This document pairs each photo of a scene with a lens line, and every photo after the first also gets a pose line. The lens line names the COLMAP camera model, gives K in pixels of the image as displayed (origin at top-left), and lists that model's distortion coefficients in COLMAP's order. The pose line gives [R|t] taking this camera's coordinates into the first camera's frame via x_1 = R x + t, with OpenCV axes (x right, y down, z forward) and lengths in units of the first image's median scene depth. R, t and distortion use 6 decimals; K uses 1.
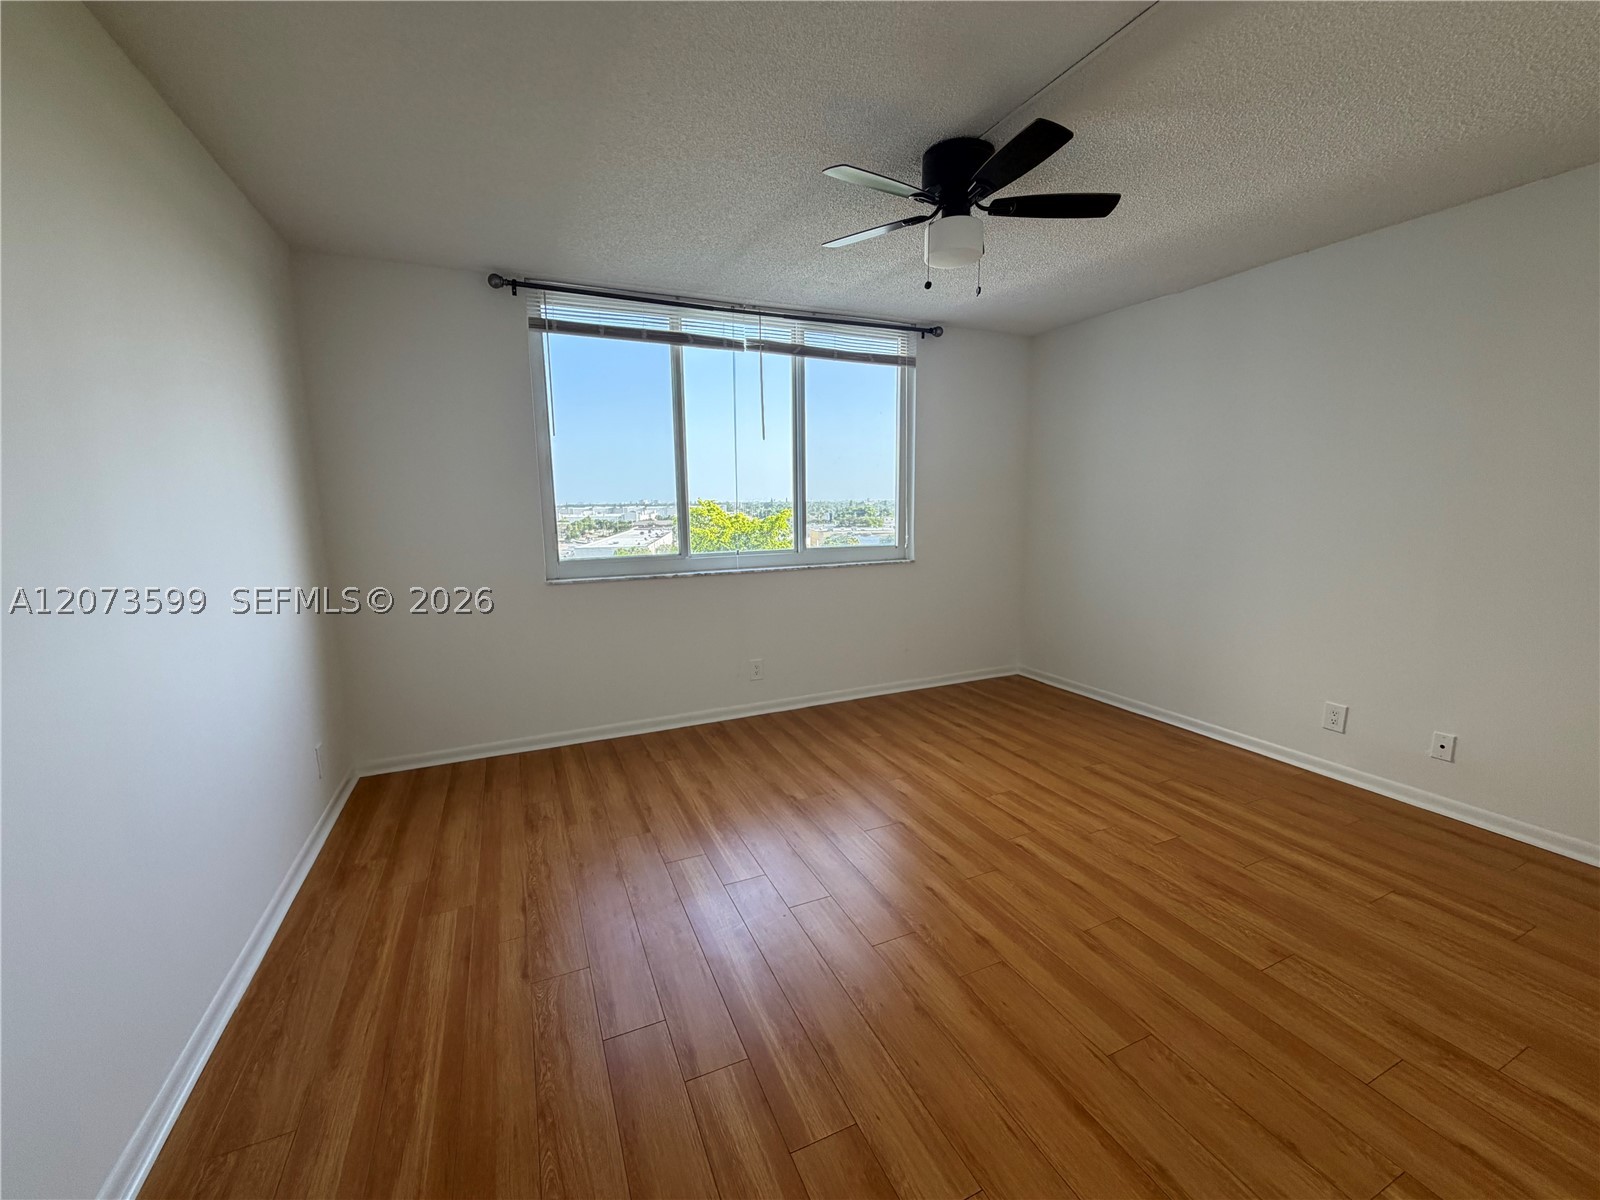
lens RADIAL K [[640.0, 0, 794.7], [0, 640.0, 594.1], [0, 0, 1]] dist [-0.000400, 0.000561]
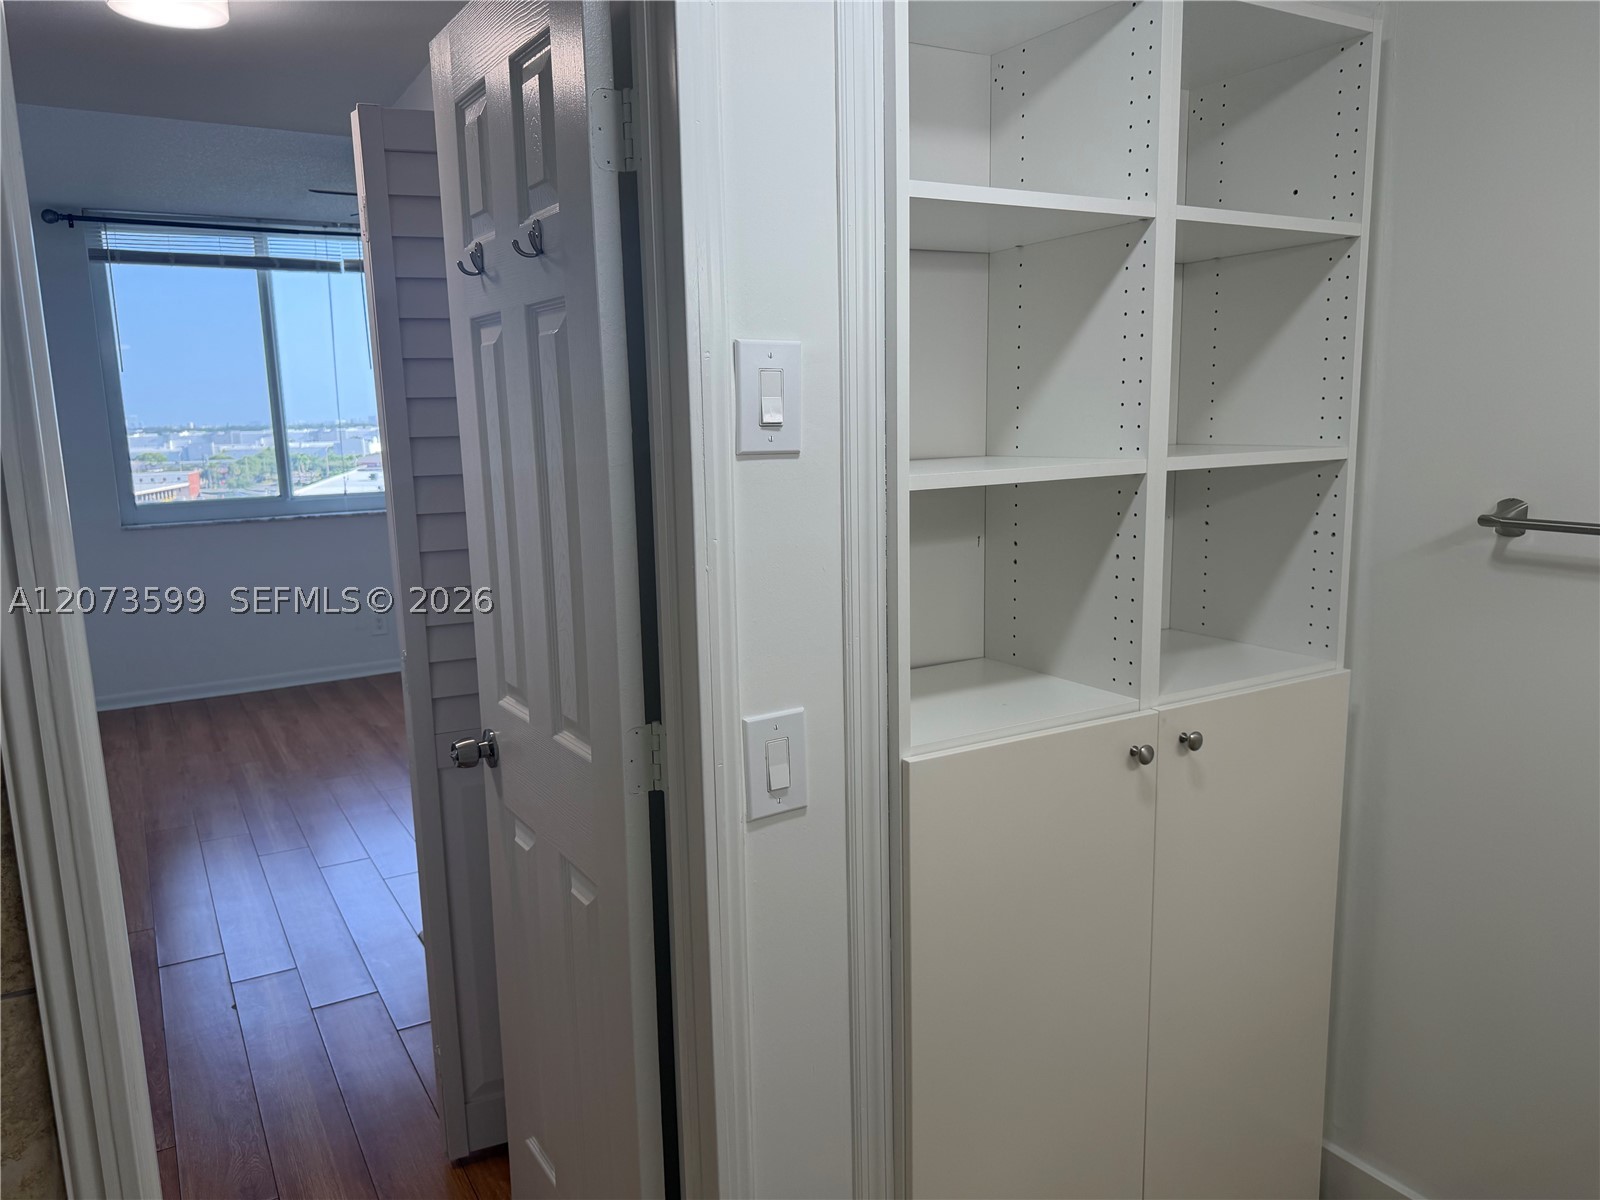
lens RADIAL K [[1124.2, 0, 797.6], [0, 1124.2, 599.3], [0, 0, 1]] dist [0.052487, -0.079908]
pose [[0.992350, -0.031093, 0.119474, 0.411019], [0.028921, 0.999384, 0.019877, 0.085100], [-0.120018, -0.016269, 0.992638, -0.799724]]
